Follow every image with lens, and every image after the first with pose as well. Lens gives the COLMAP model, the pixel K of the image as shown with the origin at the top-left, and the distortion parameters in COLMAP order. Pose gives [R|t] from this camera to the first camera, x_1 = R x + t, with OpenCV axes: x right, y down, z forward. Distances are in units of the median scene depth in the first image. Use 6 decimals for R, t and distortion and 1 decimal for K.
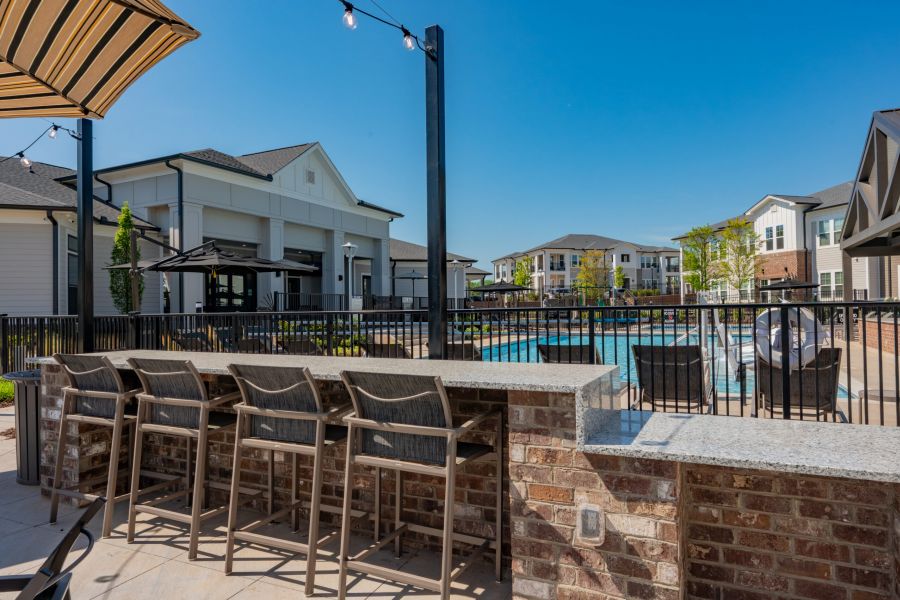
lens RADIAL K [[412.2, 0, 450.0], [0, 412.2, 300.0], [0, 0, 1]] dist [-0.005836, -0.000728]
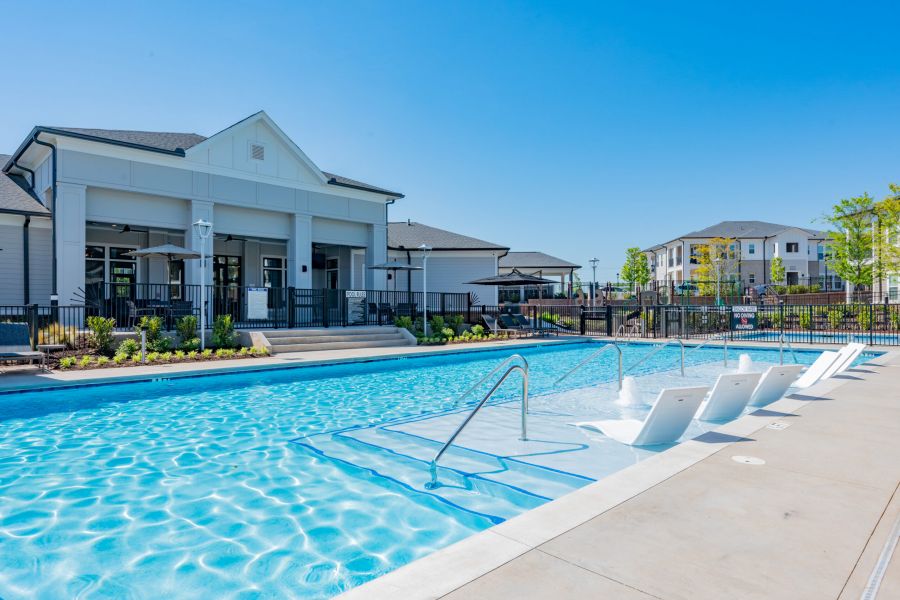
lens RADIAL K [[412.2, 0, 450.0], [0, 412.2, 300.0], [0, 0, 1]] dist [-0.005836, -0.000728]
pose [[0.953322, 0.014208, -0.301621, 0.235576], [-0.011249, 0.999870, 0.011544, -0.001544], [0.301746, -0.007612, 0.953358, 0.220777]]
